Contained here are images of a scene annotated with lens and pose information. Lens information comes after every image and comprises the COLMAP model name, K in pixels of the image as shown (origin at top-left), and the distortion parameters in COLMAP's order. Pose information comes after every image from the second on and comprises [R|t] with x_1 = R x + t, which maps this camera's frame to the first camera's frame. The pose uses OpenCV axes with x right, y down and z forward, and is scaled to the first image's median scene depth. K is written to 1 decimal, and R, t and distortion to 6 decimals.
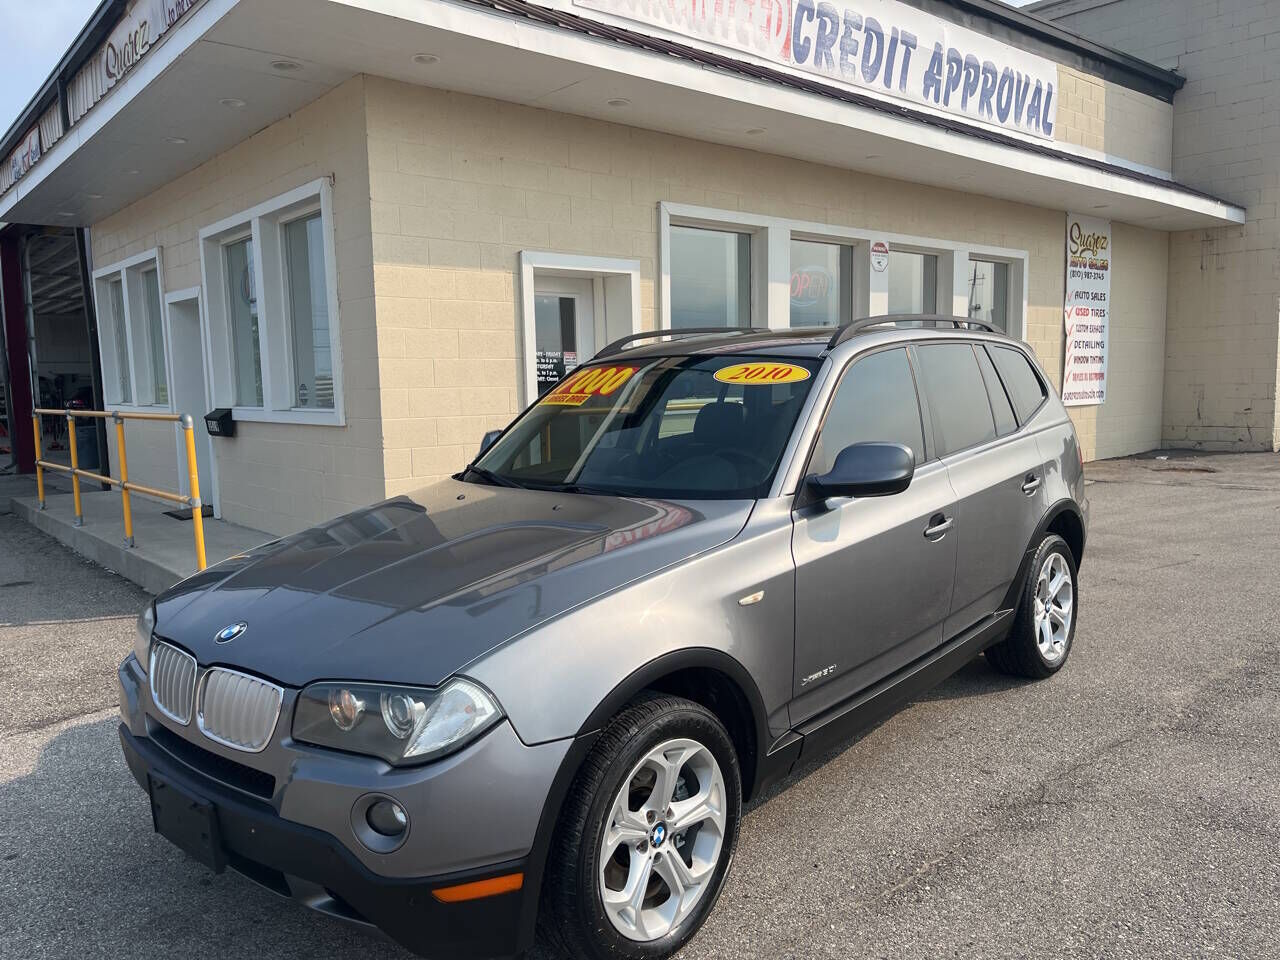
lens RADIAL K [[983.7, 0, 635.3], [0, 983.7, 492.3], [0, 0, 1]] dist [0.065757, -0.094157]
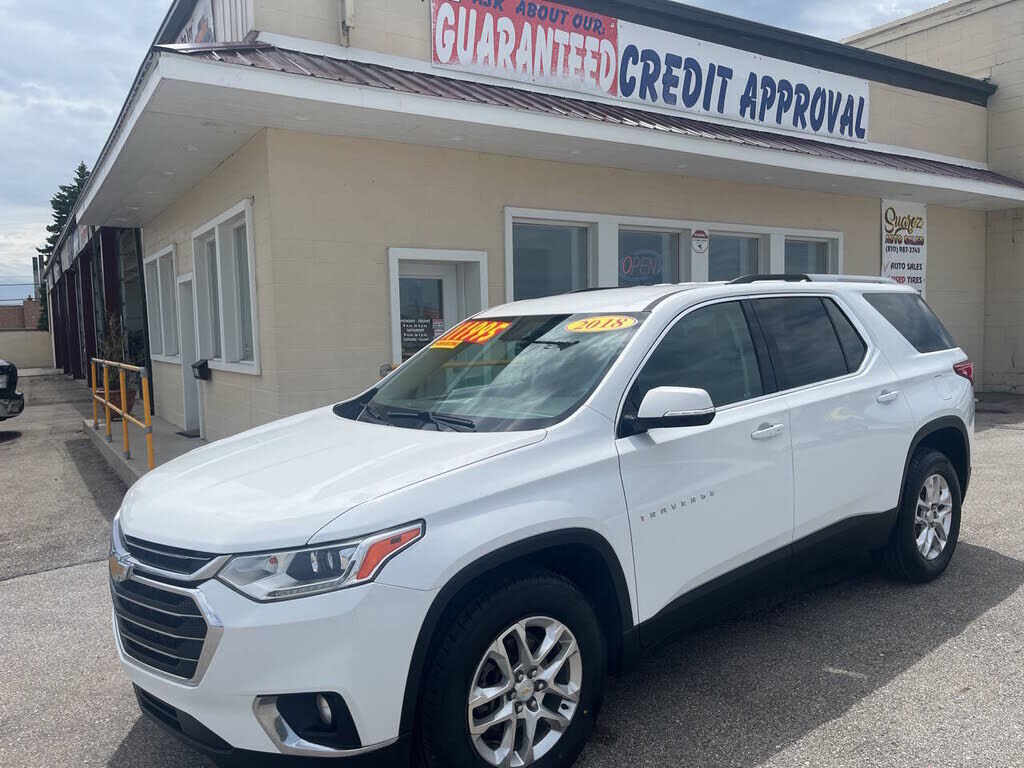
lens RADIAL K [[787.0, 0, 504.1], [0, 787.0, 389.5], [0, 0, 1]] dist [0.065757, -0.094157]
pose [[0.989981, 0.008786, -0.140928, 0.138712], [-0.013556, 0.999366, -0.032924, -0.010426], [0.140549, 0.034504, 0.989472, -0.034547]]
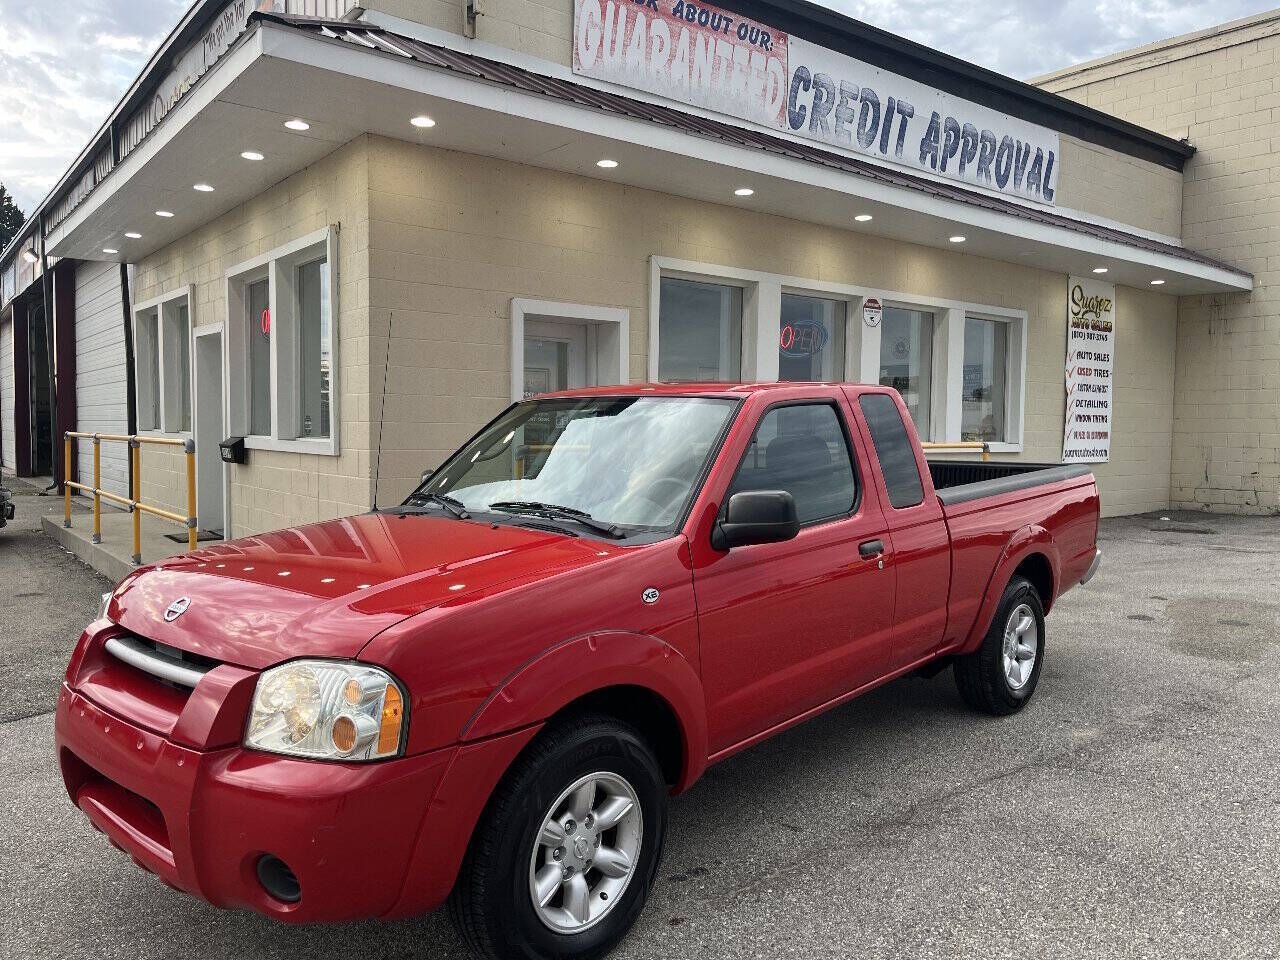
lens RADIAL K [[983.7, 0, 641.7], [0, 983.7, 478.9], [0, 0, 1]] dist [0.065757, -0.094157]
pose [[0.998674, 0.034908, -0.037838, 0.049527], [-0.037067, 0.997632, -0.057942, 0.004902], [0.035726, 0.059268, 0.997603, -0.030927]]
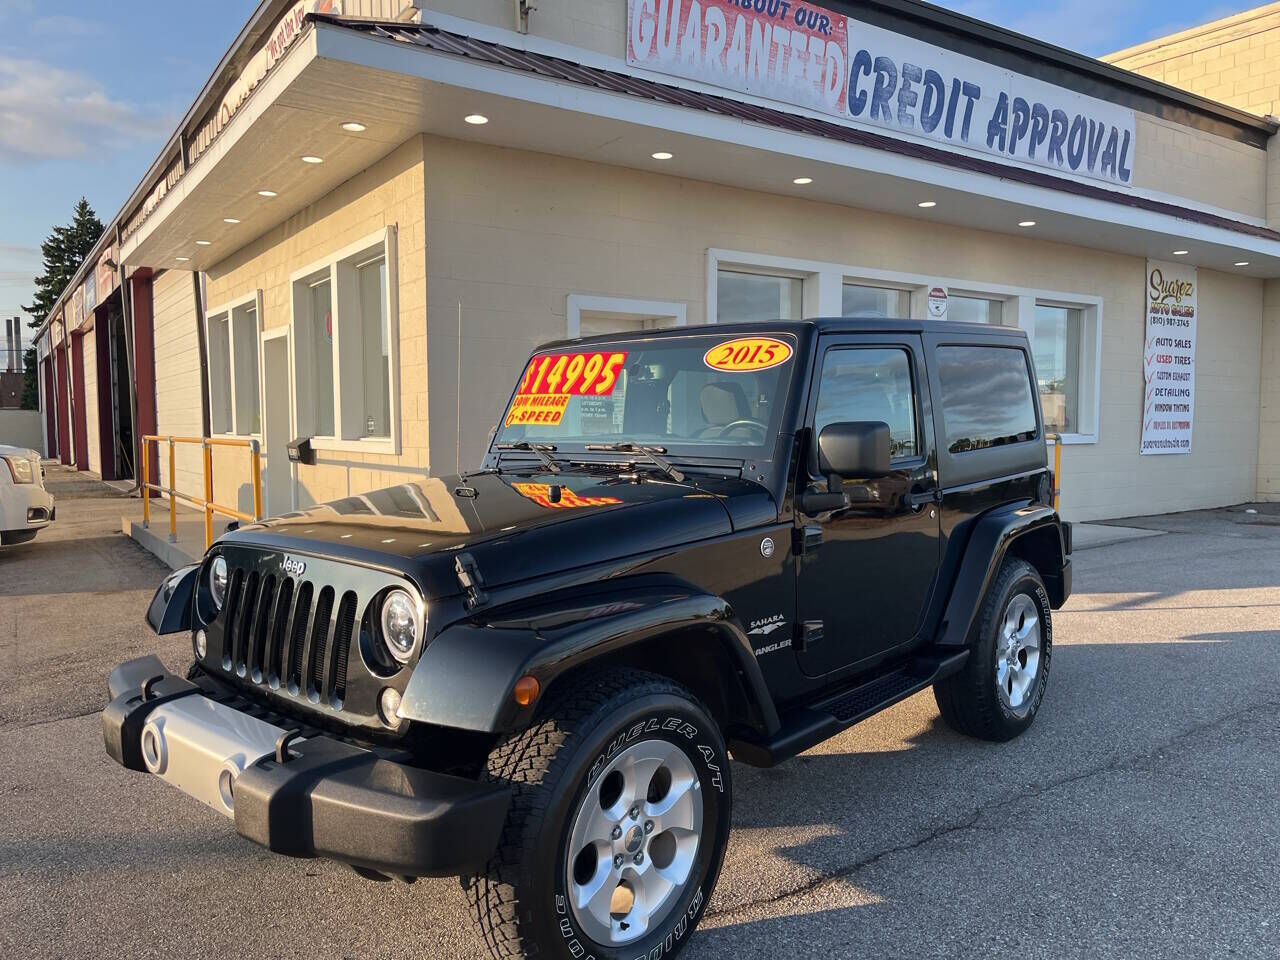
lens RADIAL K [[983.7, 0, 638.9], [0, 983.7, 487.3], [0, 0, 1]] dist [0.065757, -0.094157]
pose [[0.994066, 0.025723, -0.105693, 0.054140], [-0.030703, 0.998480, -0.045761, 0.006232], [0.104355, 0.048735, 0.993345, -0.023779]]
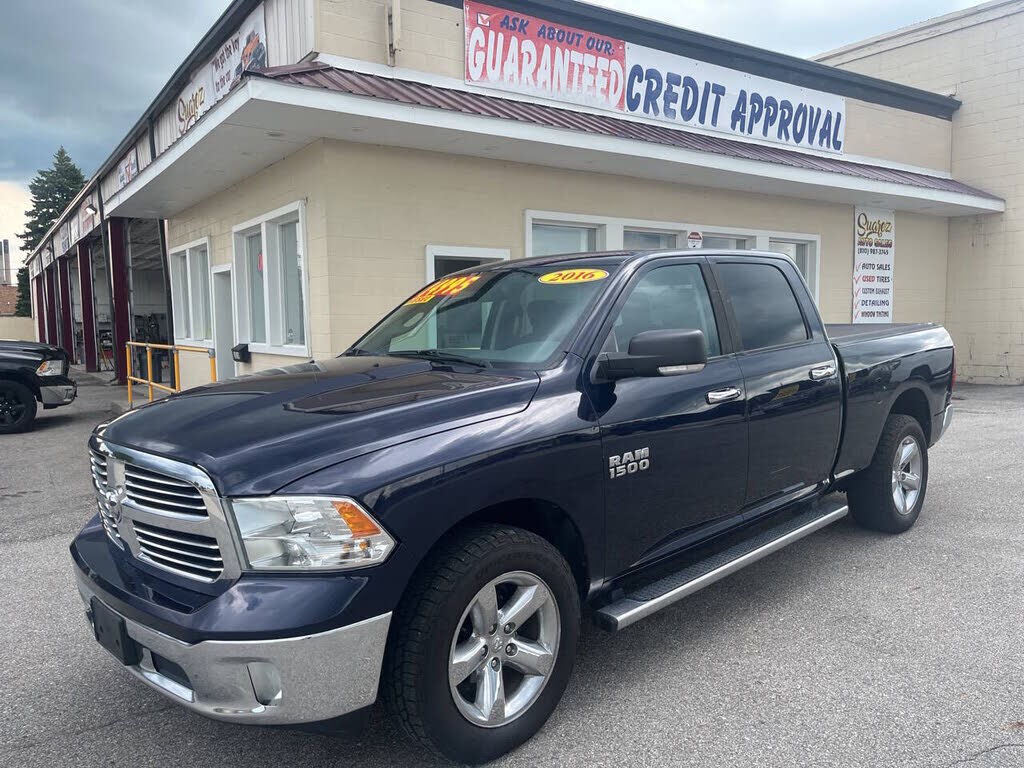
lens RADIAL K [[787.0, 0, 510.2], [0, 787.0, 391.3], [0, 0, 1]] dist [0.065757, -0.094157]
pose [[0.994590, 0.018982, -0.102131, 0.101504], [-0.021280, 0.999543, -0.021456, 0.004800], [0.101677, 0.023513, 0.994540, -0.142286]]
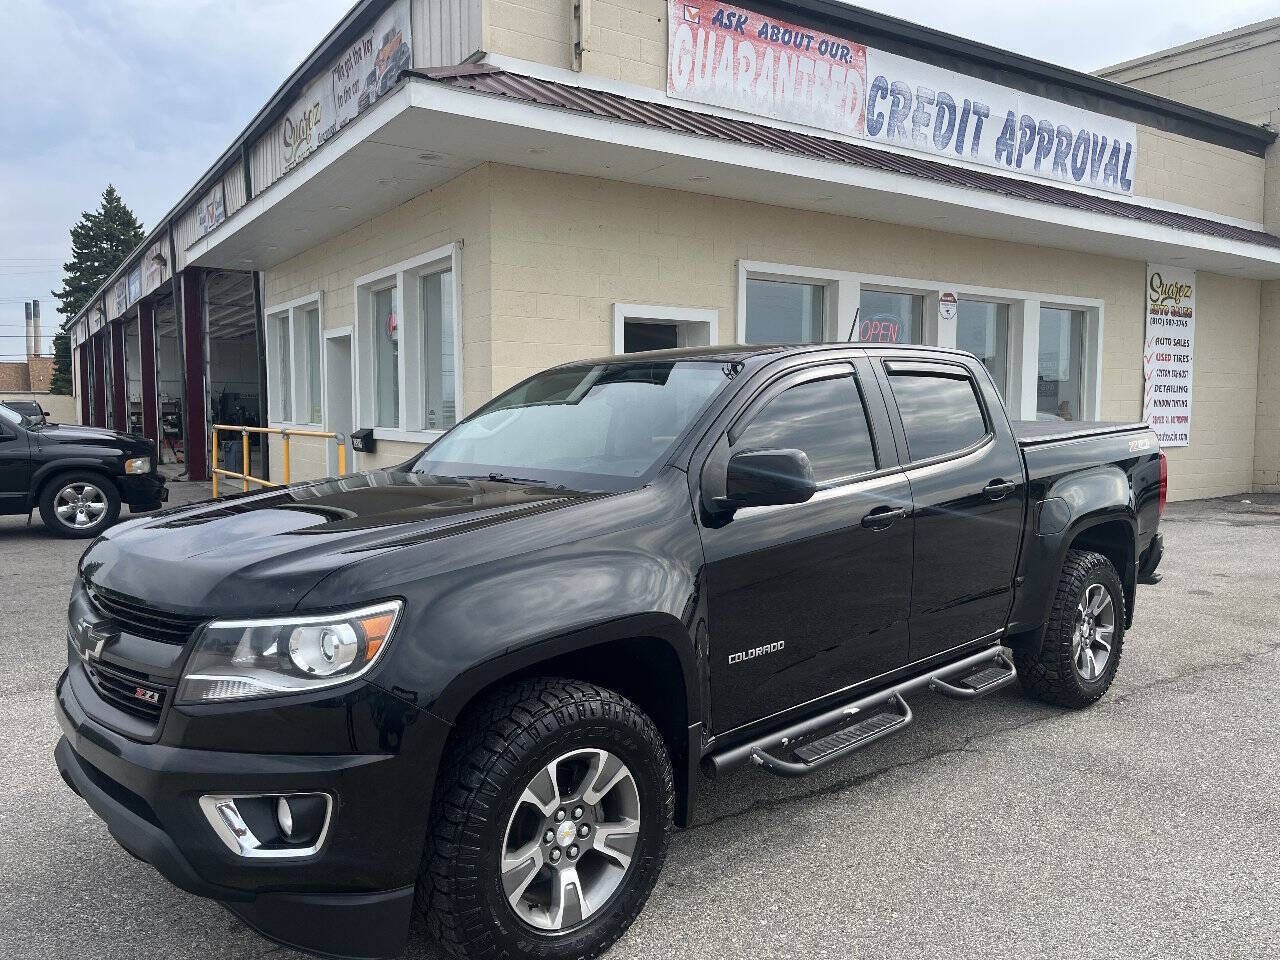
lens RADIAL K [[983.7, 0, 637.0], [0, 983.7, 478.6], [0, 0, 1]] dist [0.065757, -0.094157]
pose [[0.992087, 0.032597, -0.121245, 0.043781], [-0.037679, 0.998494, -0.039864, 0.008767], [0.119763, 0.044117, 0.991822, -0.113223]]
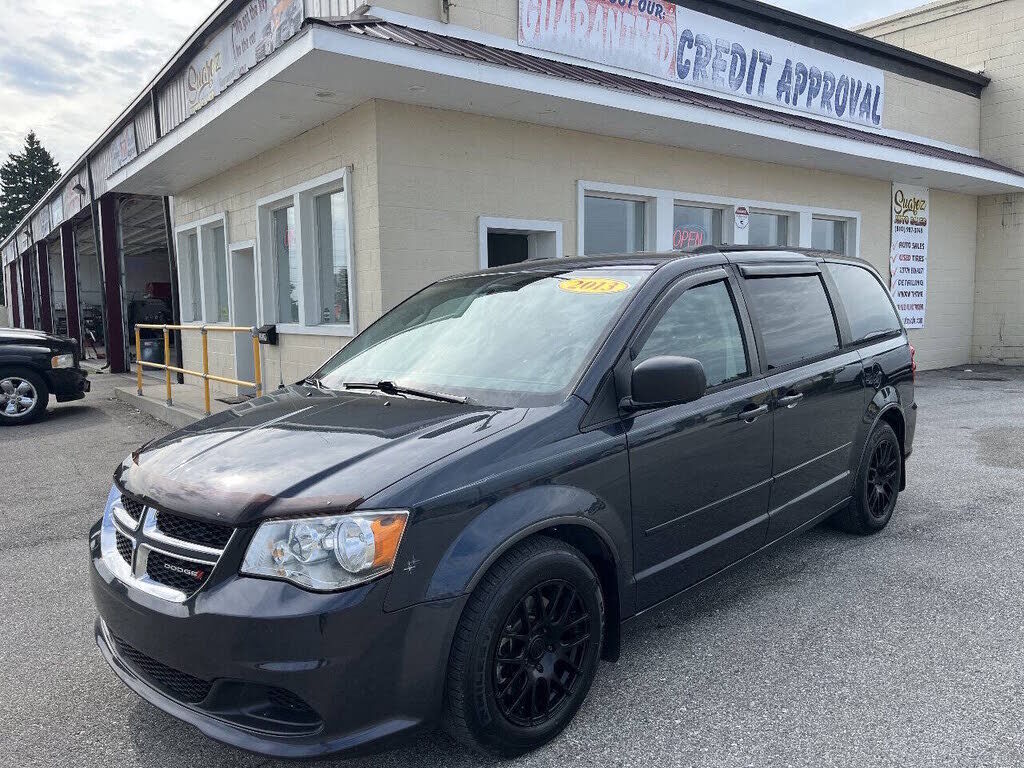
lens RADIAL K [[787.0, 0, 511.7], [0, 787.0, 385.1], [0, 0, 1]] dist [0.065757, -0.094157]
pose [[0.997538, 0.013883, -0.068745, 0.010081], [-0.015000, 0.999763, -0.015771, 0.013143], [0.068510, 0.016763, 0.997510, -0.097500]]
